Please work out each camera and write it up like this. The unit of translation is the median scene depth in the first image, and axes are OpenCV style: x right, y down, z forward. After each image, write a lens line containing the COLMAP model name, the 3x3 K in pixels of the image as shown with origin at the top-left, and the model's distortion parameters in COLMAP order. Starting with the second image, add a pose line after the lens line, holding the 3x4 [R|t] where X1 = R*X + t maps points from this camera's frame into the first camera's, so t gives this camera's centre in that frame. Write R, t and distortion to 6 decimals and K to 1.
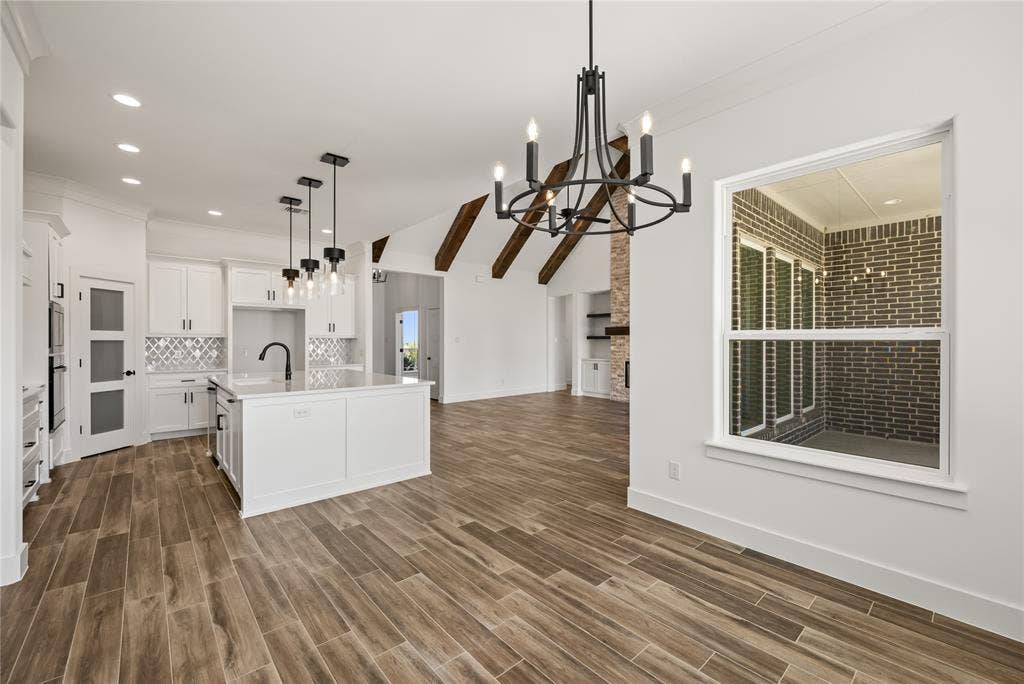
lens RADIAL K [[427.5, 0, 551.6], [0, 427.5, 343.2], [0, 0, 1]] dist [-0.011191, 0.001550]
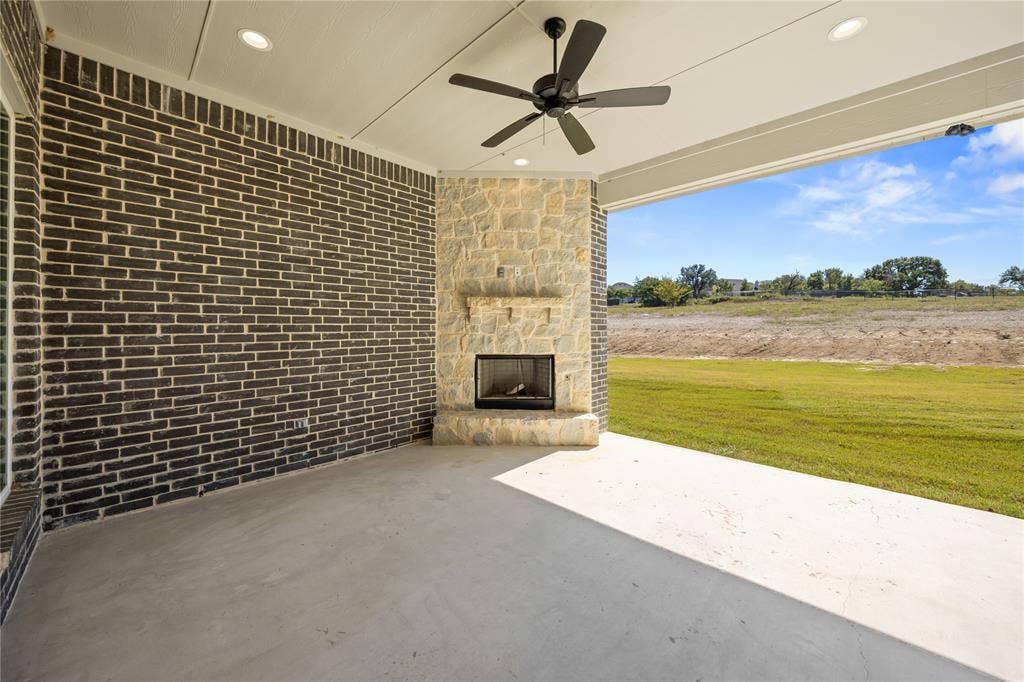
lens RADIAL K [[373.3, 0, 509.3], [0, 373.3, 324.4], [0, 0, 1]] dist [-0.006498, -0.000064]
pose [[-0.033317, 0.009836, 0.999396, 0.353171], [0.006745, 0.999931, -0.009616, 0.018358], [-0.999422, 0.006421, -0.033381, 0.721075]]
